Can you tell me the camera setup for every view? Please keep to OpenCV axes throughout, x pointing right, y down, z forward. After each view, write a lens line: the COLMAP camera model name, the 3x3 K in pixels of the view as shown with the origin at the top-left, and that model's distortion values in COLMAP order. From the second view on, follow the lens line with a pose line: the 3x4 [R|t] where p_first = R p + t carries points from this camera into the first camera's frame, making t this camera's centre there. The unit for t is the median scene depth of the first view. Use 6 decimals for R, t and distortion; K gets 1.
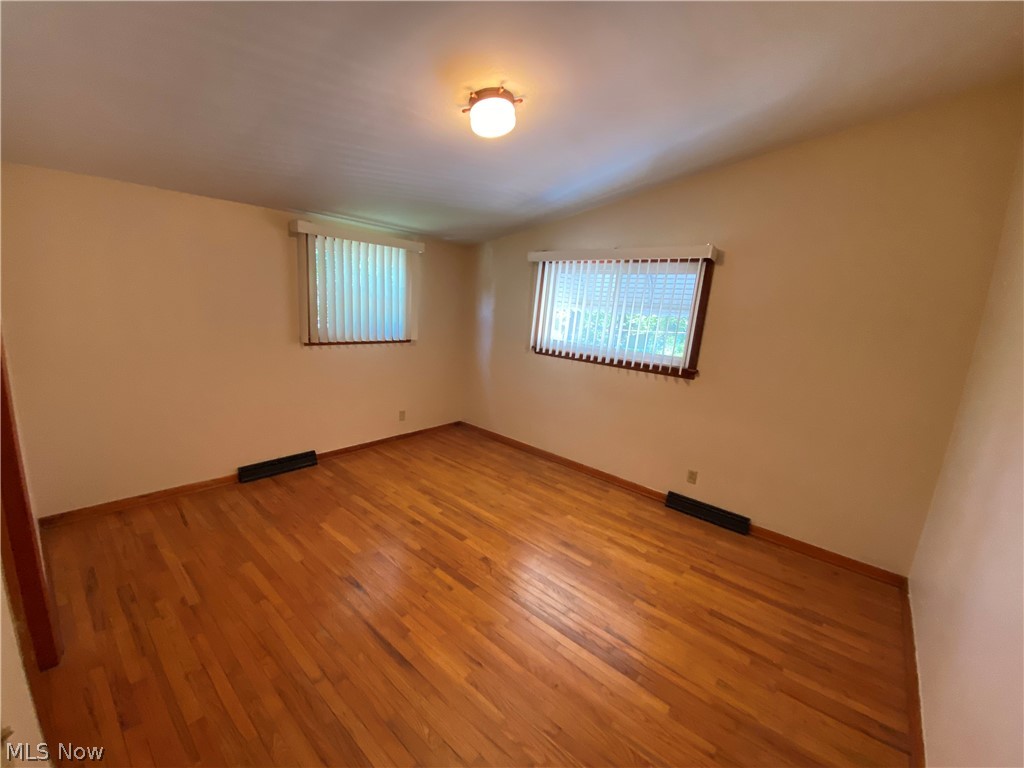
lens RADIAL K [[414.9, 0, 504.3], [0, 414.9, 384.8], [0, 0, 1]] dist [-0.016663, -0.004030]
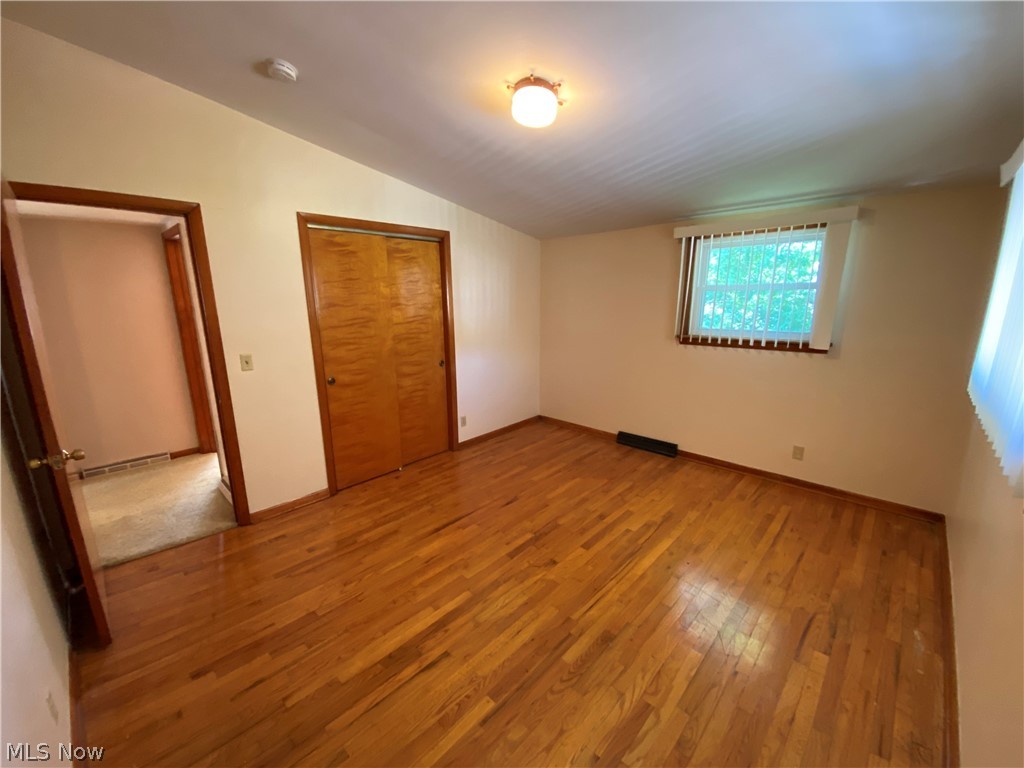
lens RADIAL K [[414.9, 0, 504.5], [0, 414.9, 387.2], [0, 0, 1]] dist [-0.016663, -0.004030]
pose [[-0.060387, 0.157048, -0.985743, 0.650320], [-0.199516, 0.965718, 0.166080, -0.075420], [0.978032, 0.206700, -0.026983, 0.660735]]
